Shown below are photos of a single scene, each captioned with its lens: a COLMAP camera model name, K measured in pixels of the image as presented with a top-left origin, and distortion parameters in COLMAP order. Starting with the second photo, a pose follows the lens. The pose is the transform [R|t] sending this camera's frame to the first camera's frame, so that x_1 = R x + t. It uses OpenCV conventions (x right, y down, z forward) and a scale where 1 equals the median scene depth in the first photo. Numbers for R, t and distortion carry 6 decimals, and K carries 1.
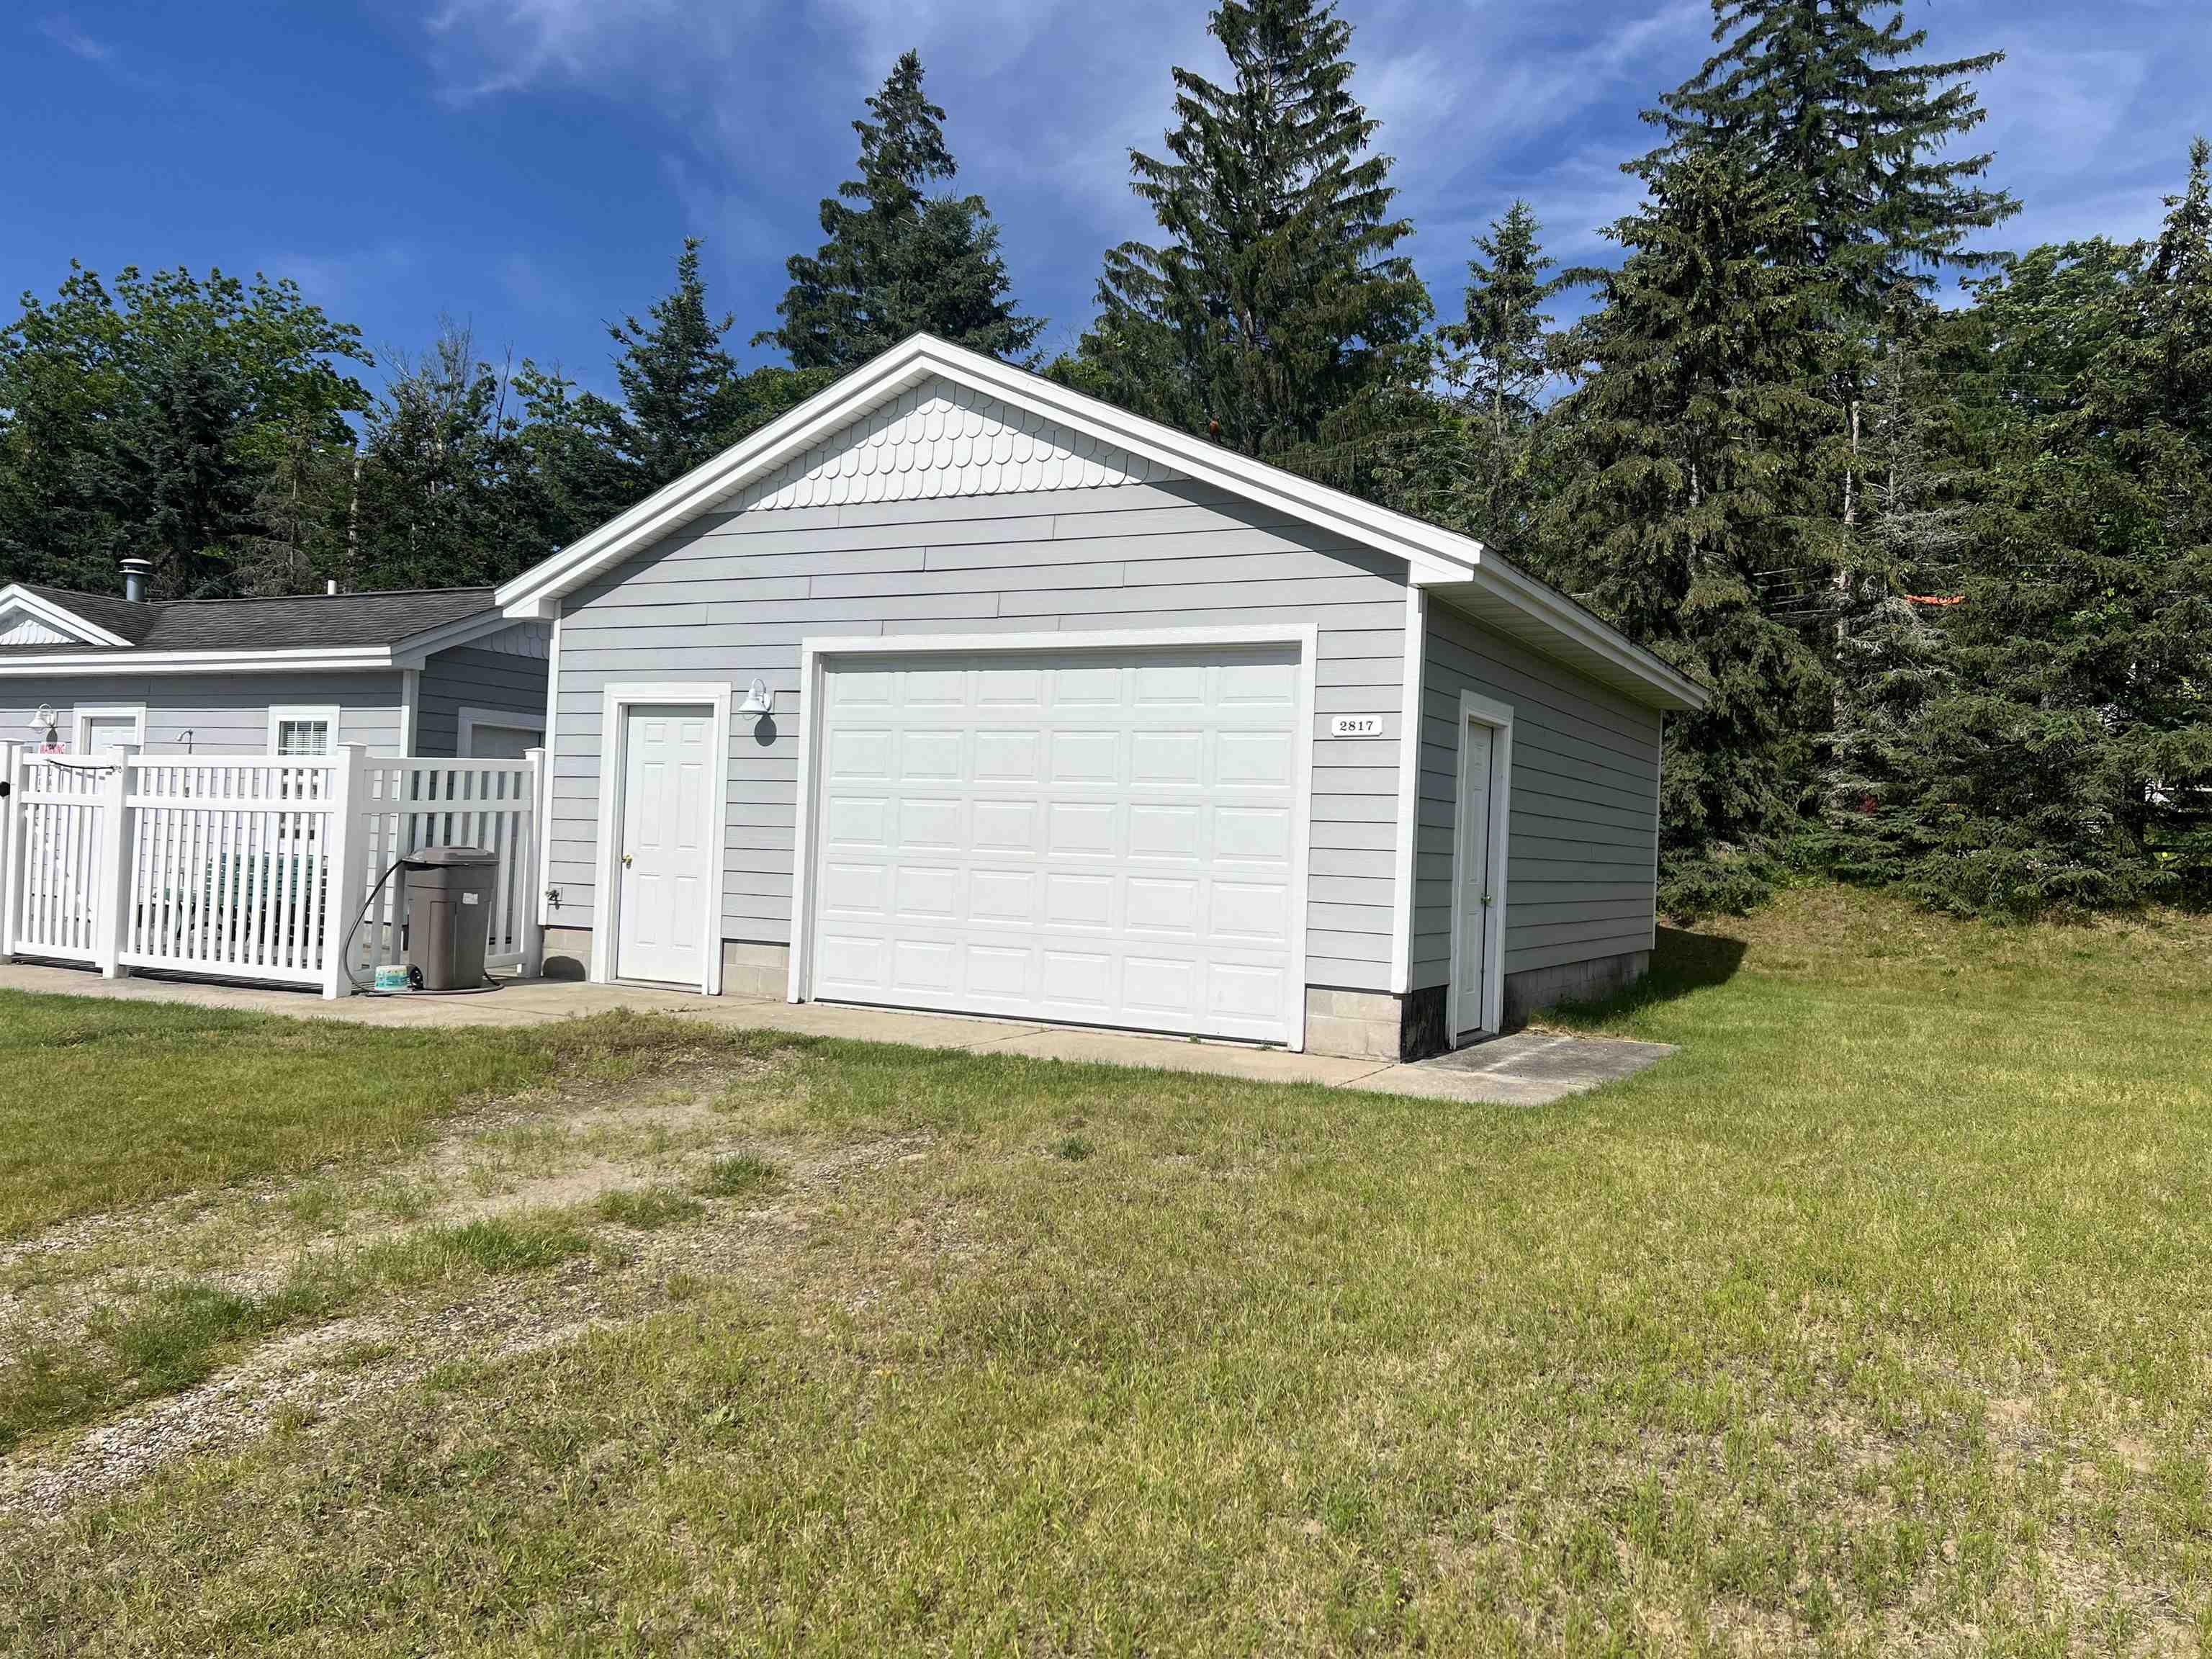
lens RADIAL K [[1646.5, 0, 1161.5], [0, 1646.5, 827.2], [0, 0, 1]] dist [0.102451, -0.123161]
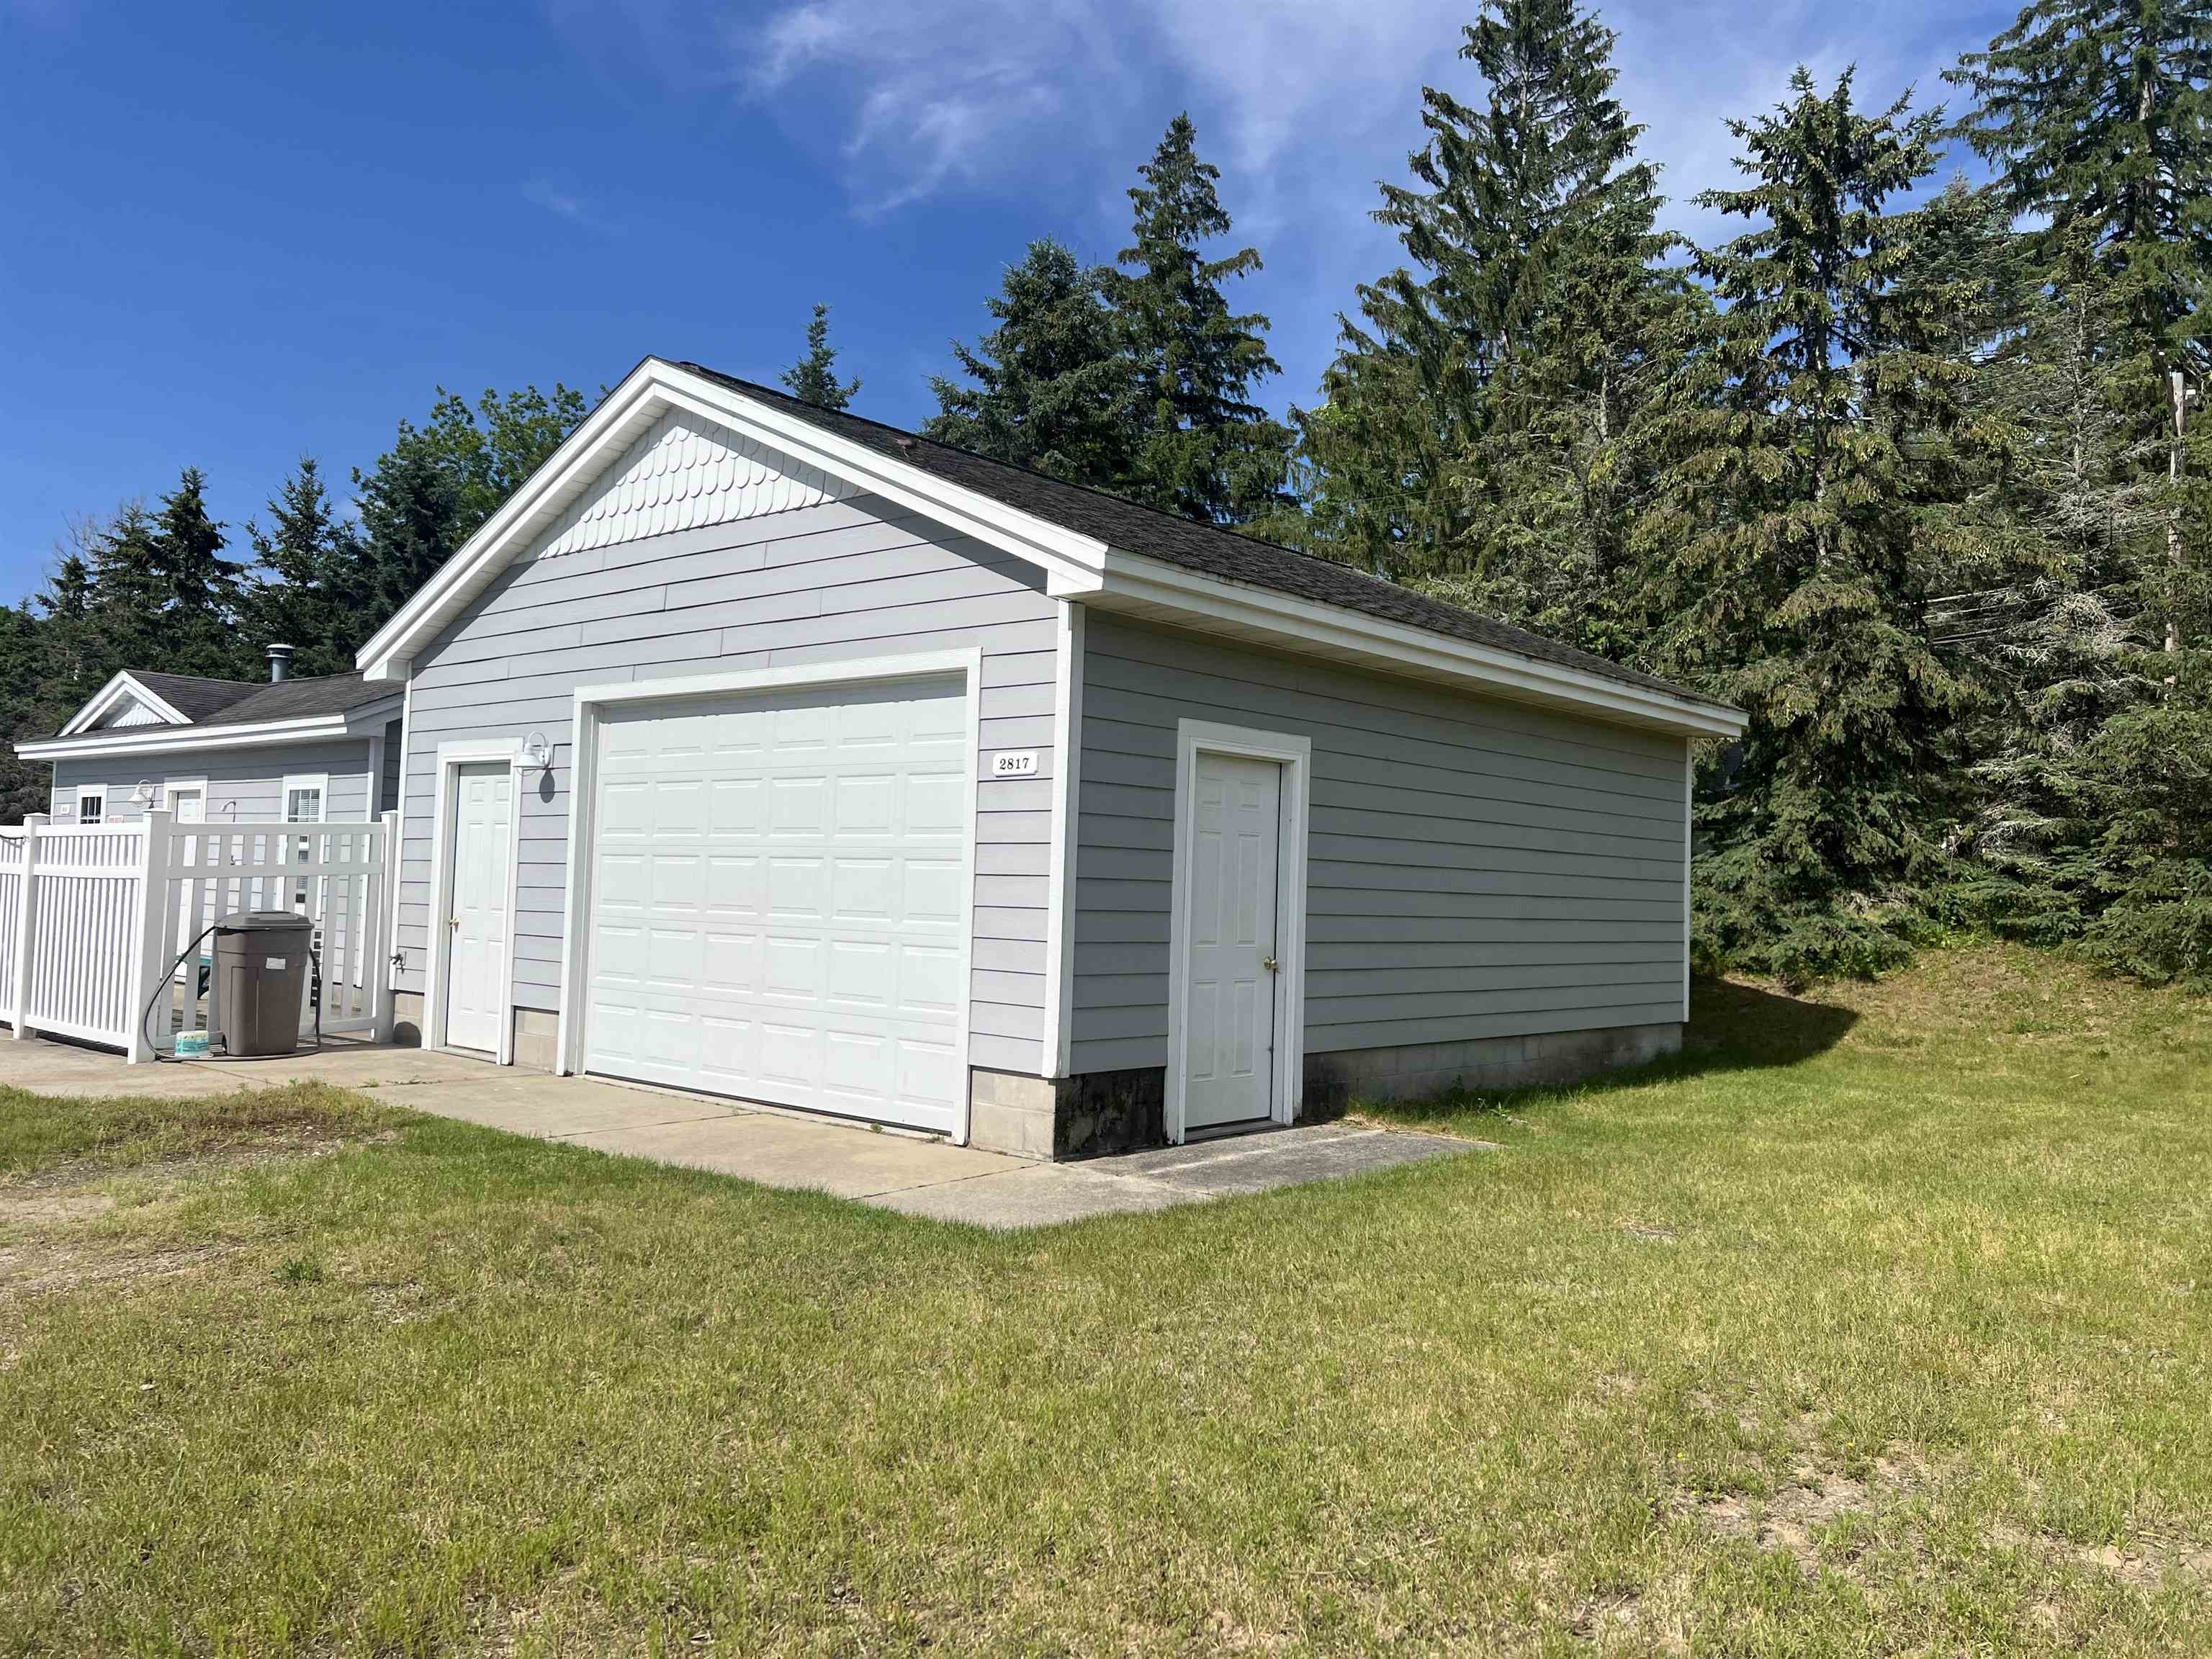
lens RADIAL K [[1646.5, 0, 1161.5], [0, 1646.5, 827.2], [0, 0, 1]] dist [0.102451, -0.123161]
pose [[0.970721, -0.018332, -0.239511, 0.308114], [0.010492, 0.999368, -0.033970, 0.001123], [0.239982, 0.030462, 0.970299, 0.145010]]
